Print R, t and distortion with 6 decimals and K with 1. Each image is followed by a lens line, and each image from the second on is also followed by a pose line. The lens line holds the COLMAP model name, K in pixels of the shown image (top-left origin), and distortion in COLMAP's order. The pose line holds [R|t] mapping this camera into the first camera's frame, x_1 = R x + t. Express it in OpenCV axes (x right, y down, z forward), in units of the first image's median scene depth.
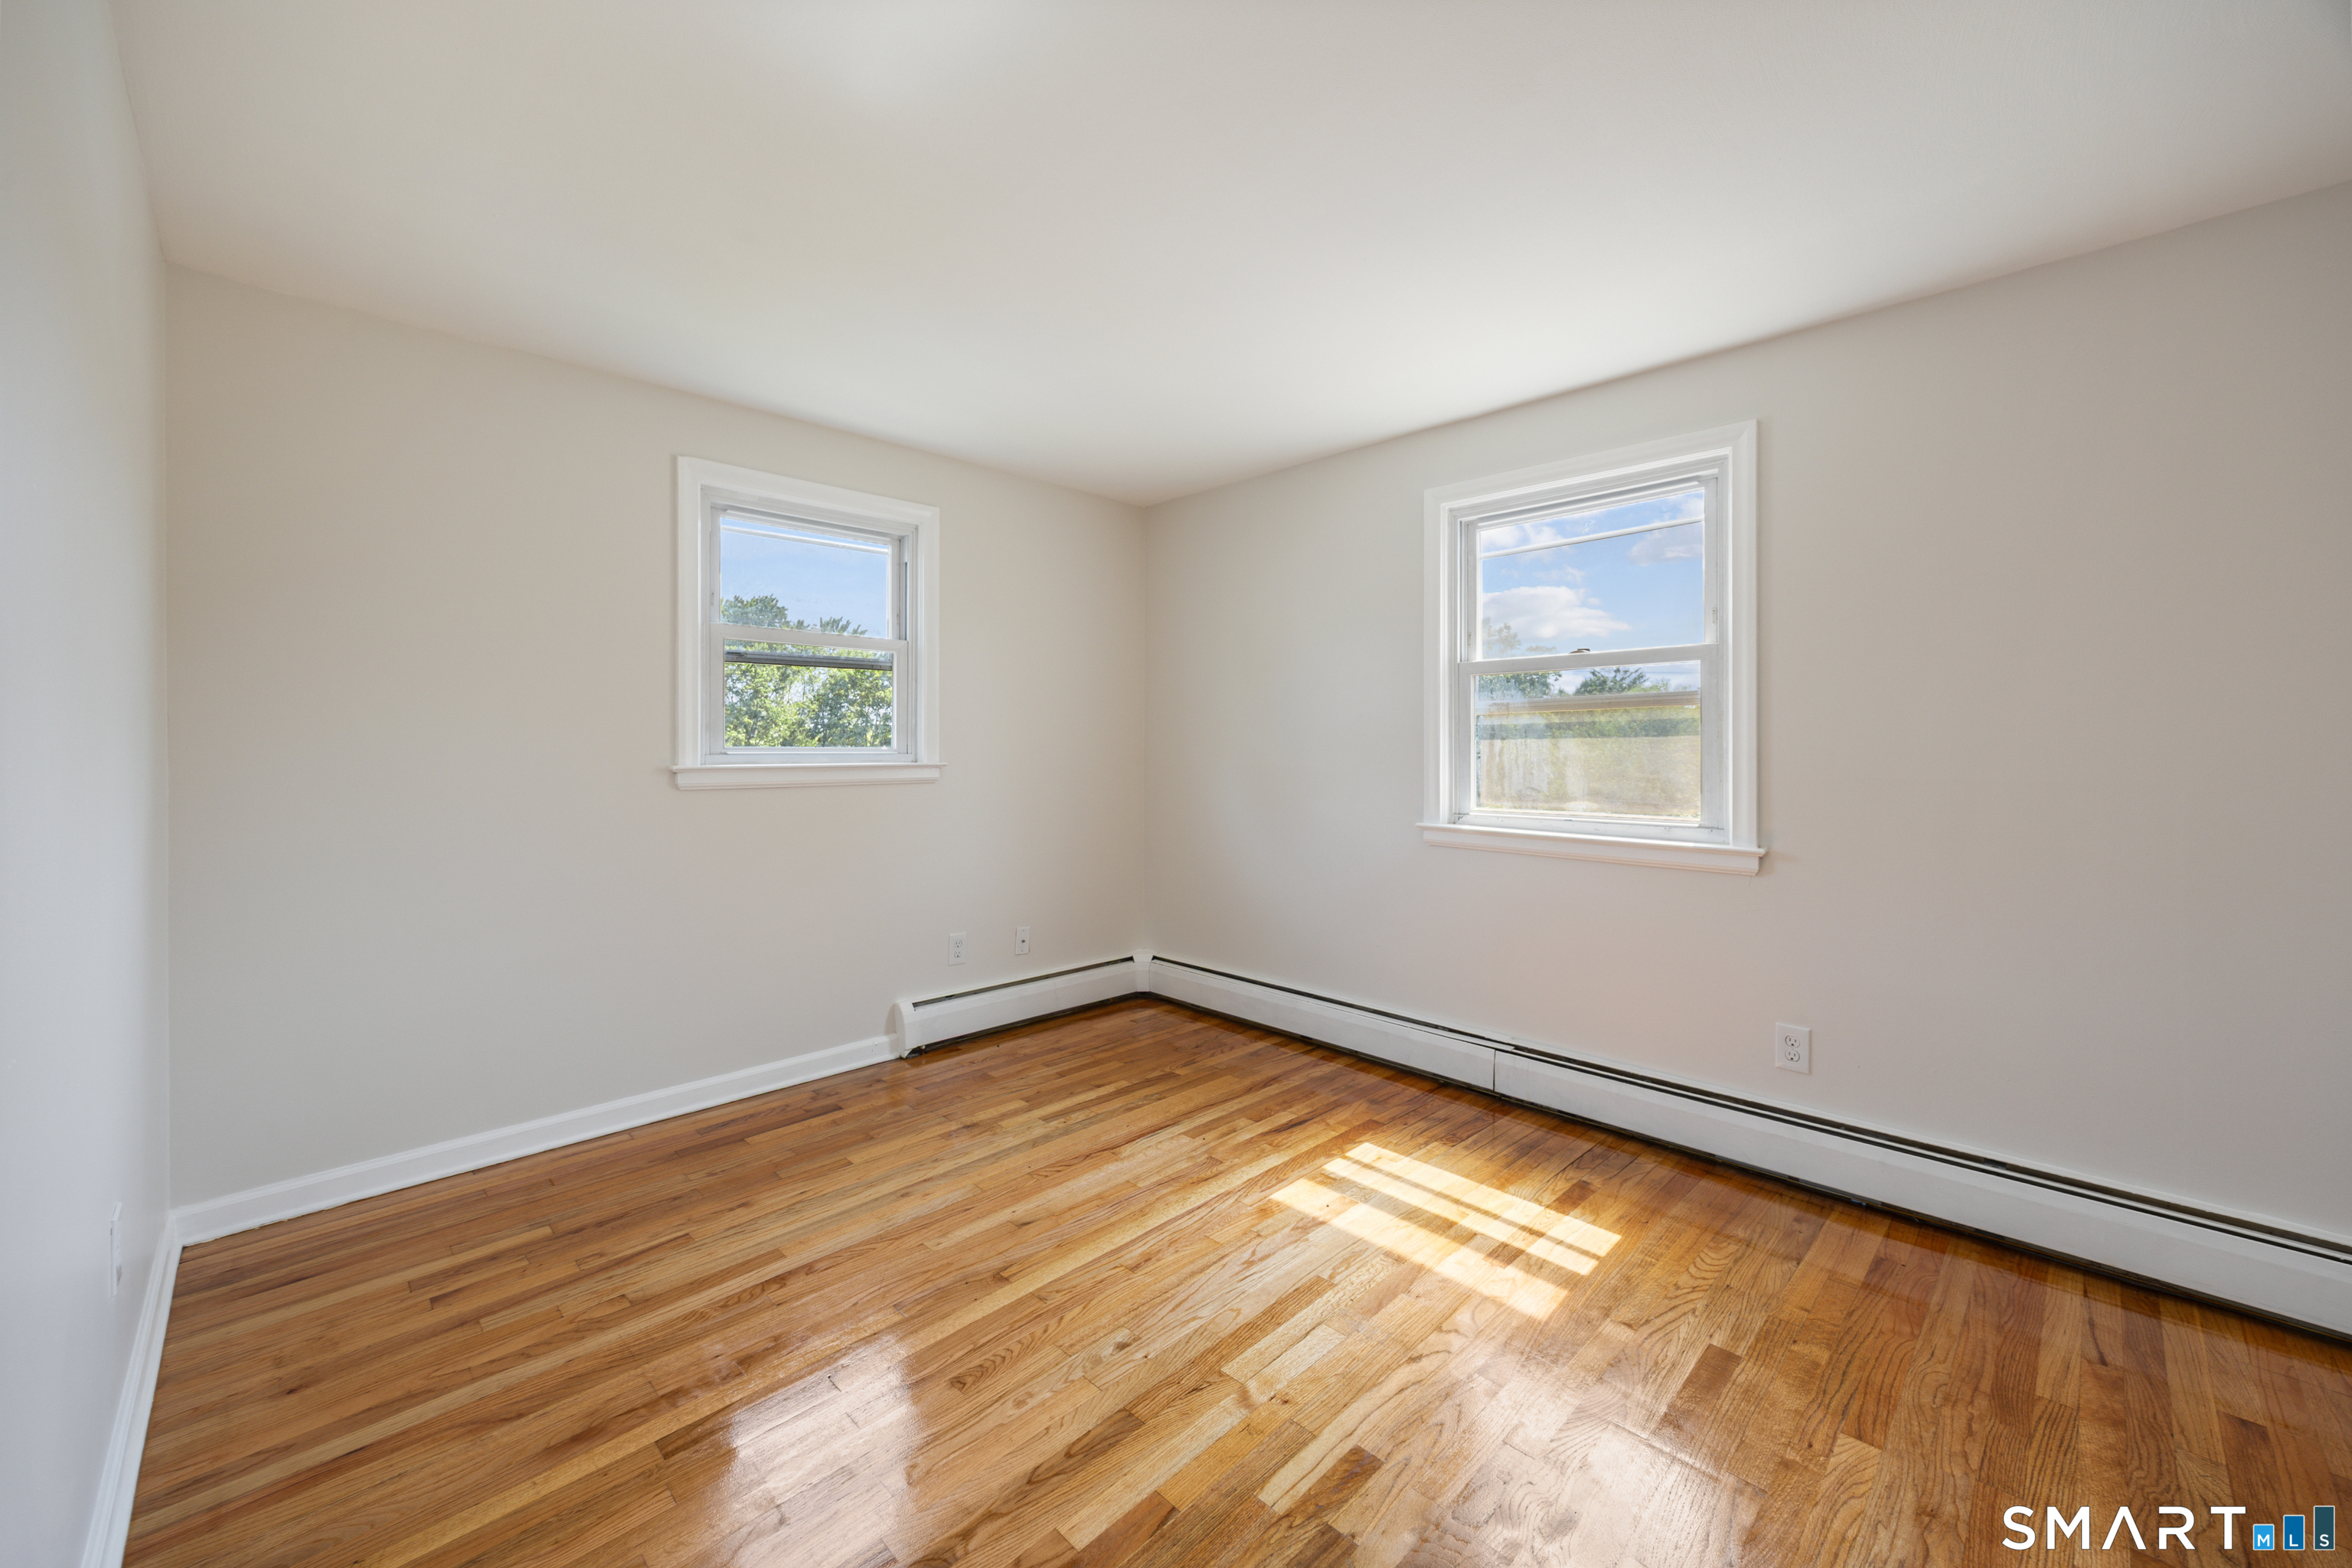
lens RADIAL K [[910.6, 0, 1176.9], [0, 910.6, 741.8], [0, 0, 1]] dist [0.000122, -0.000162]
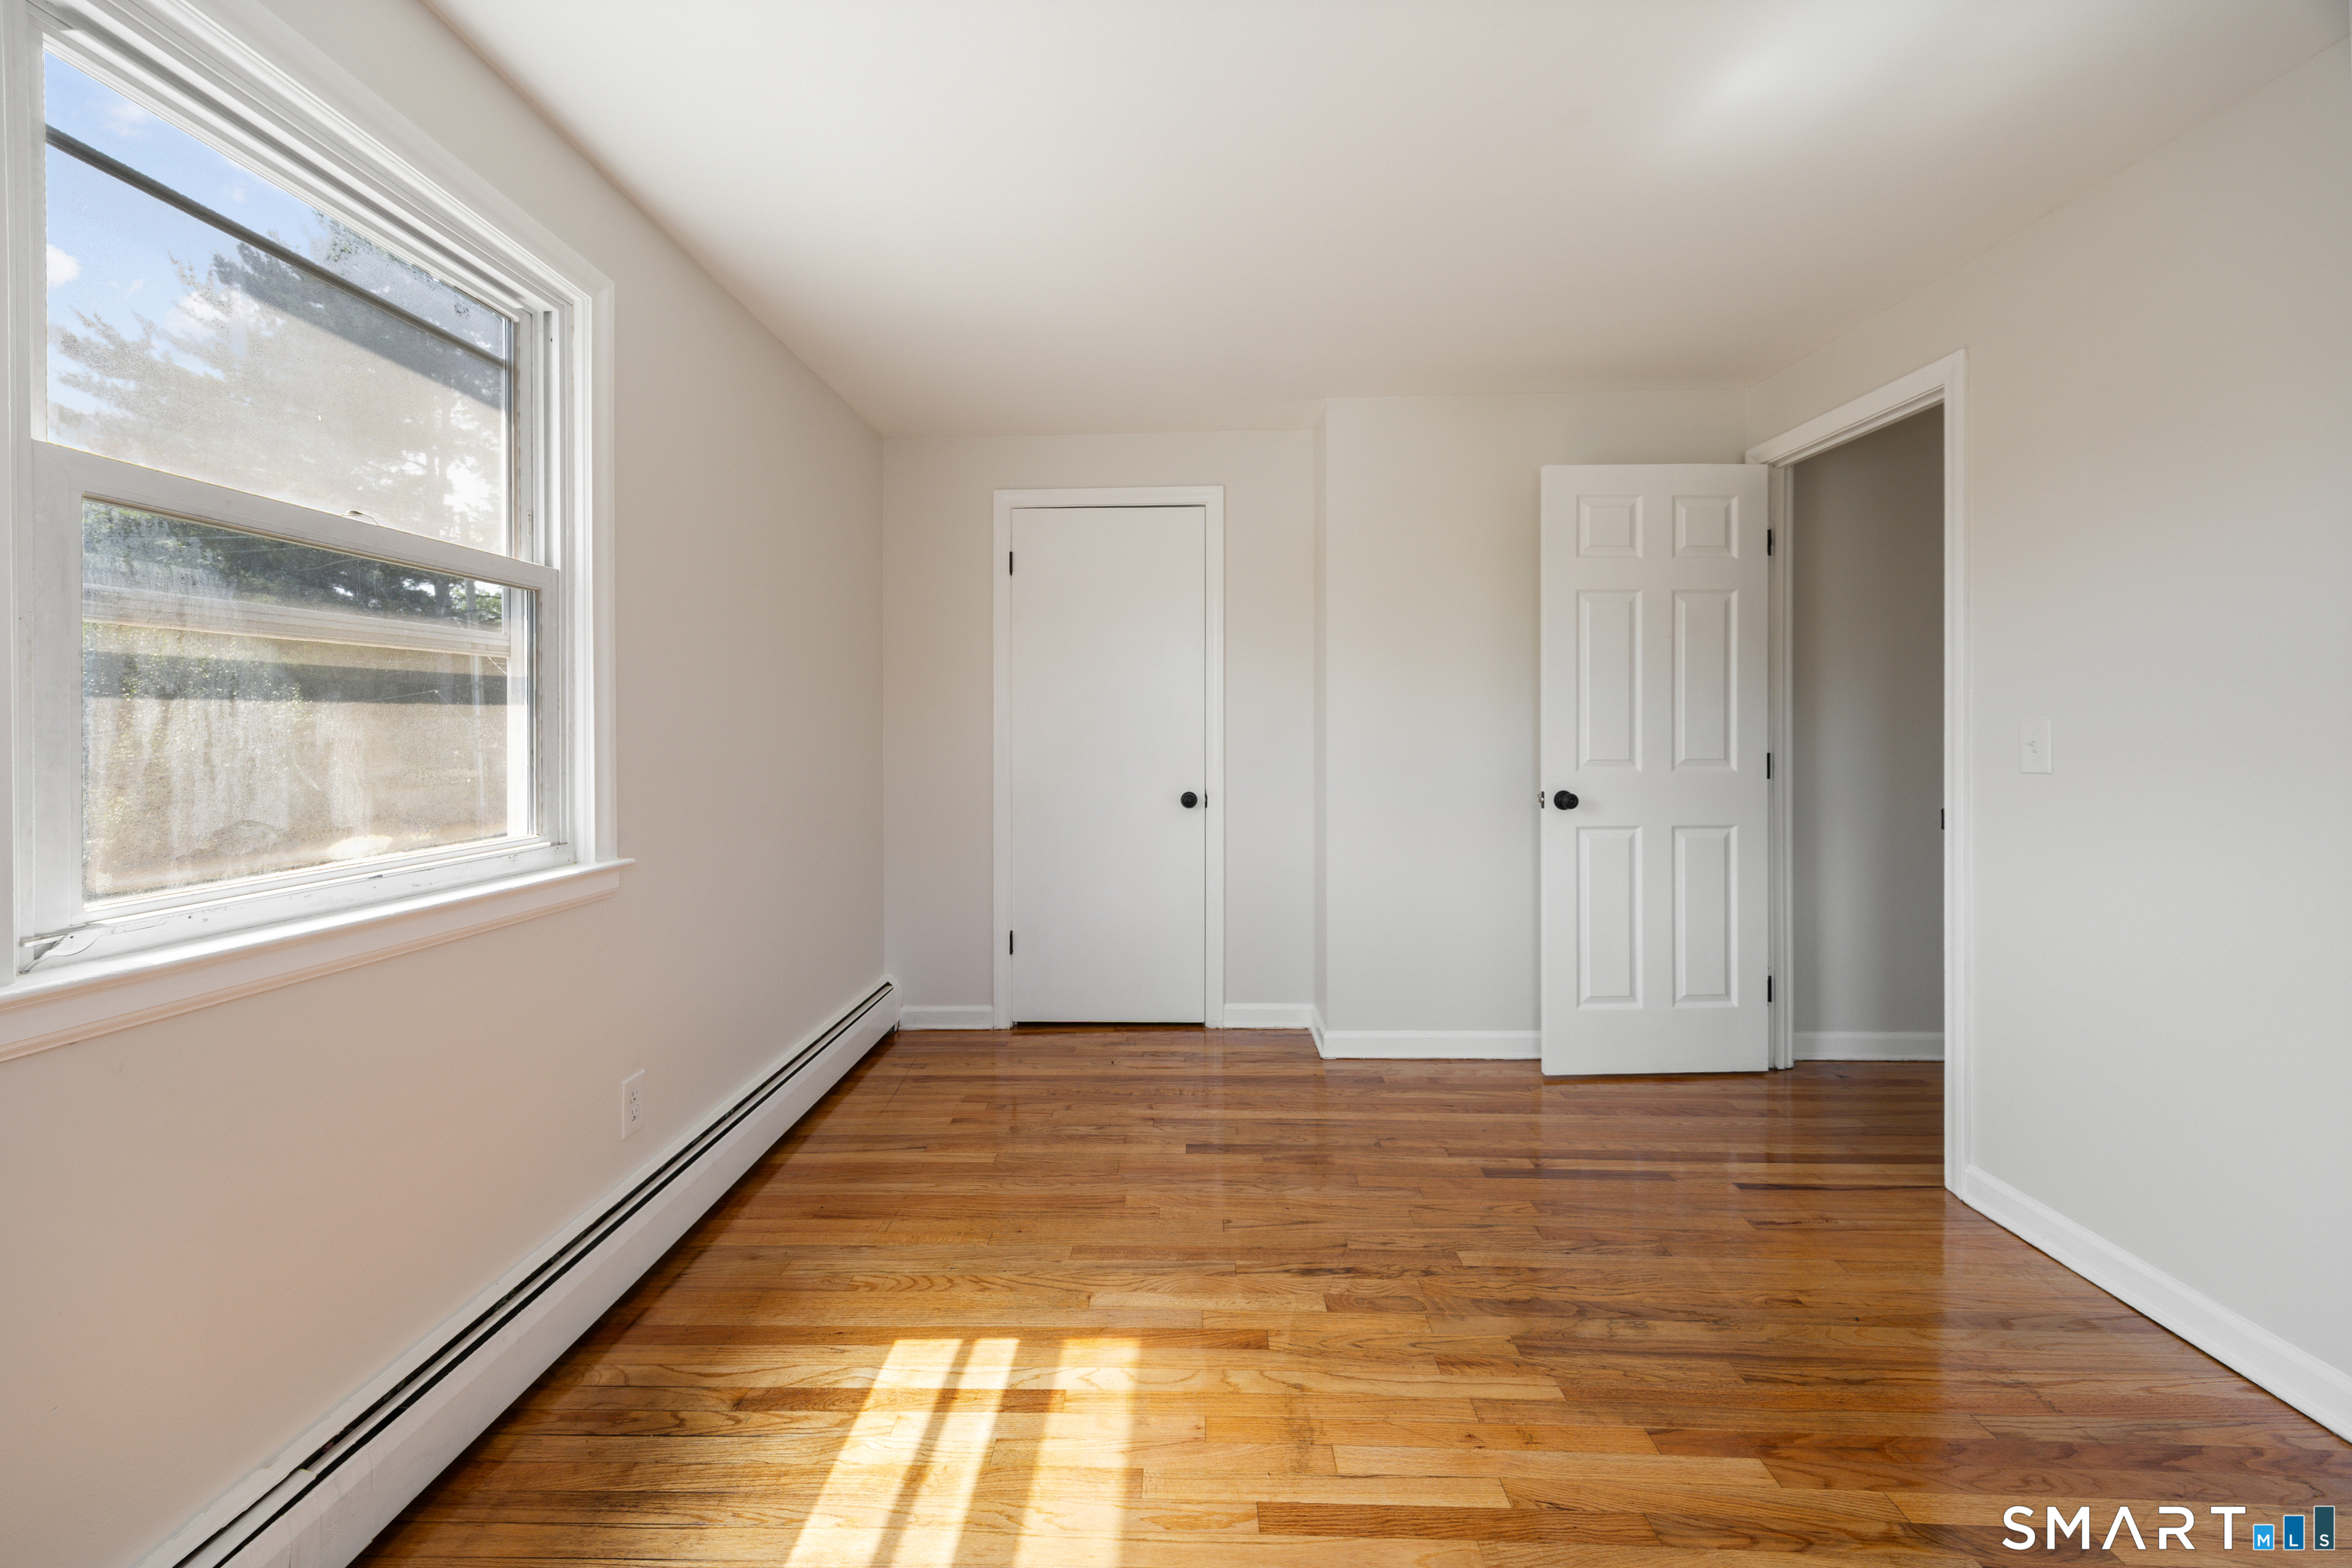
lens RADIAL K [[910.6, 0, 1176.9], [0, 910.6, 741.8], [0, 0, 1]] dist [0.000122, -0.000162]
pose [[-0.691505, -0.007579, 0.722332, -0.264640], [0.000177, 0.999943, 0.010661, 0.016438], [-0.722371, 0.007501, -0.691465, 1.466262]]
